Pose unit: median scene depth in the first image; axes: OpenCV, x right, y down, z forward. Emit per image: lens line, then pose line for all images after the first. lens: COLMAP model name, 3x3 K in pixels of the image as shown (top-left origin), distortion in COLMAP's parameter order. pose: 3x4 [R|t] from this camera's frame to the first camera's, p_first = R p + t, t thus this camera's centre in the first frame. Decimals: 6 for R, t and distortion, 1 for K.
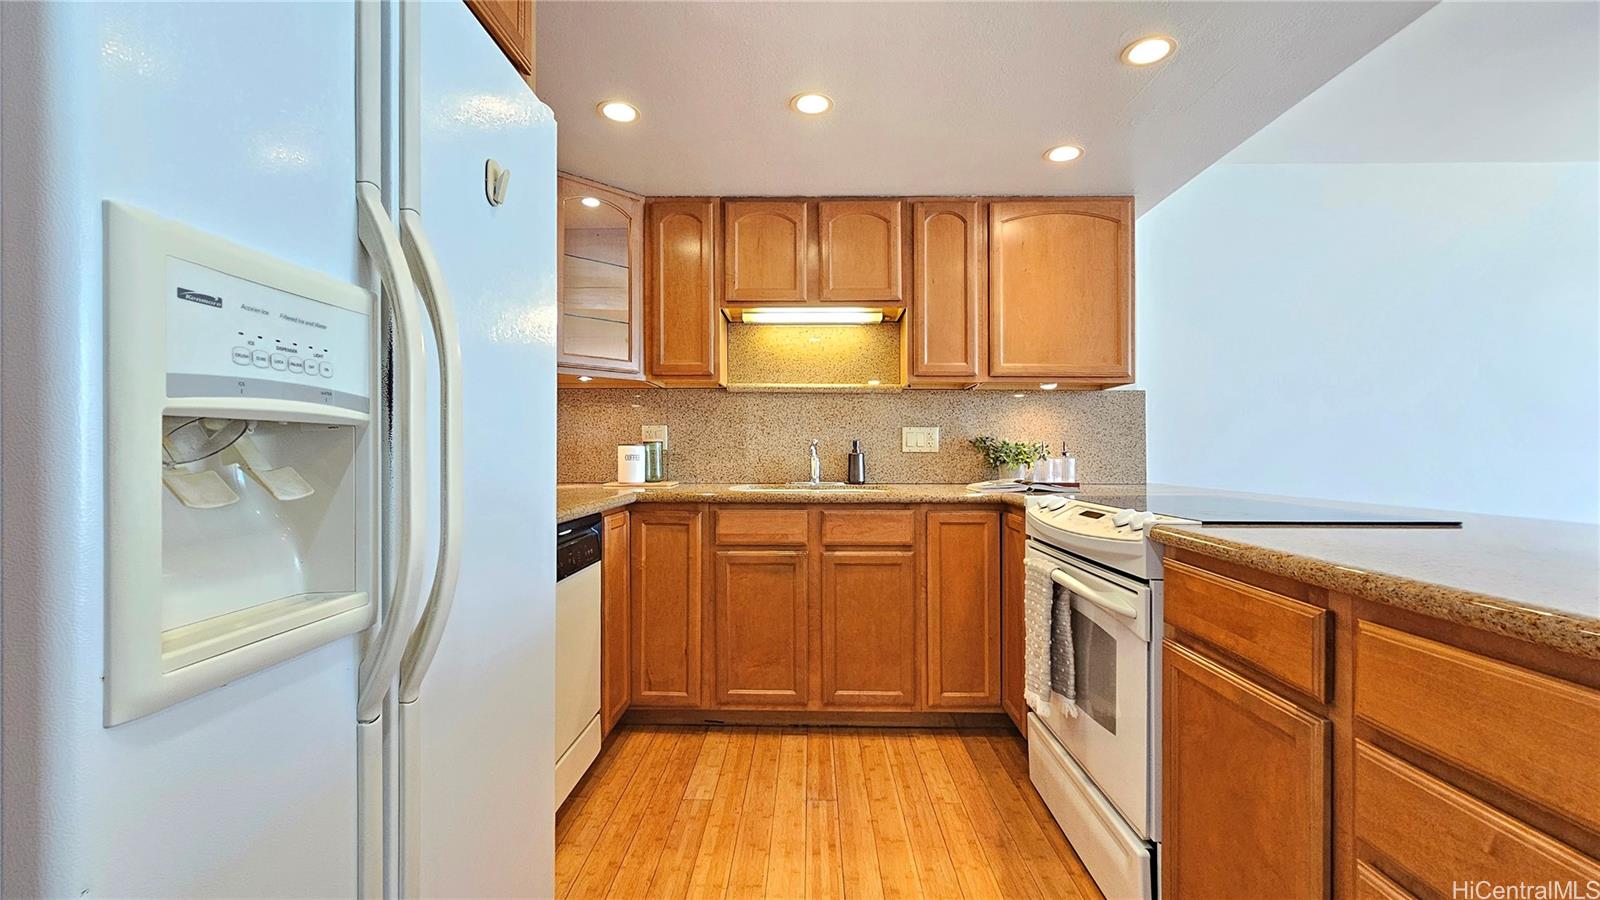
lens RADIAL K [[662.6, 0, 809.0], [0, 662.6, 435.0], [0, 0, 1]] dist [-0.001941, 0.000285]
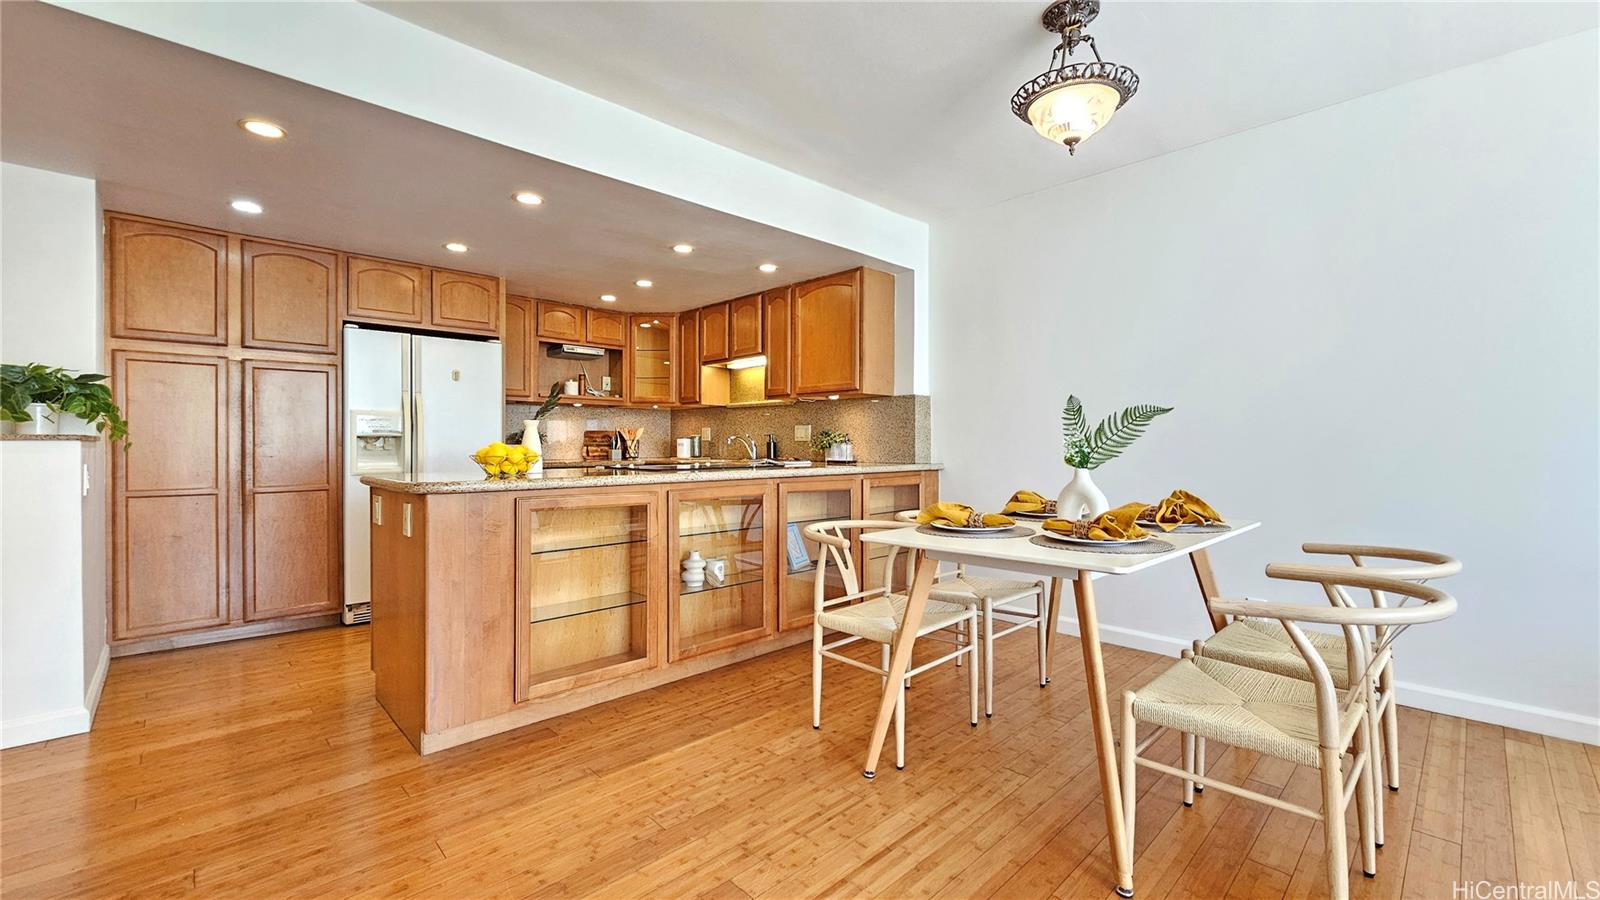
lens RADIAL K [[647.7, 0, 812.3], [0, 647.7, 442.0], [0, 0, 1]] dist [-0.016912, 0.000038]
pose [[0.702412, -0.004825, -0.711754, 1.331970], [0.014862, 0.999858, 0.007889, 0.016623], [0.711616, -0.016120, 0.702384, -0.092564]]
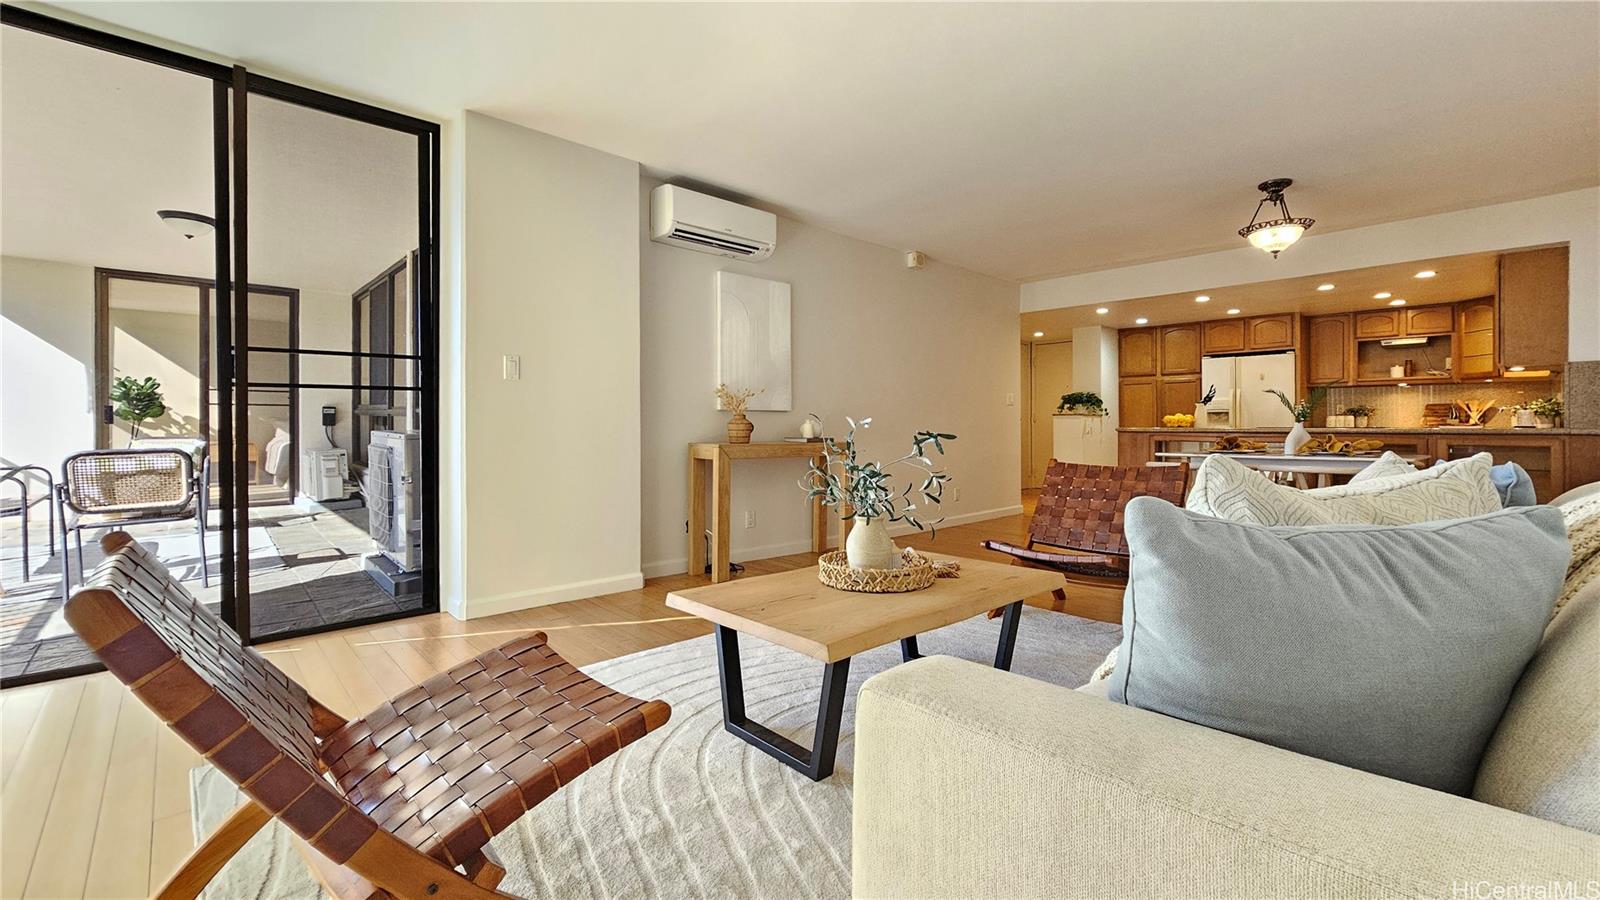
lens RADIAL K [[662.6, 0, 809.0], [0, 662.6, 435.0], [0, 0, 1]] dist [-0.001941, 0.000285]
pose [[-0.718975, 0.009281, -0.694974, 2.726013], [0.014040, 0.999901, -0.001171, 0.069393], [0.694894, -0.010600, -0.719034, 0.932594]]
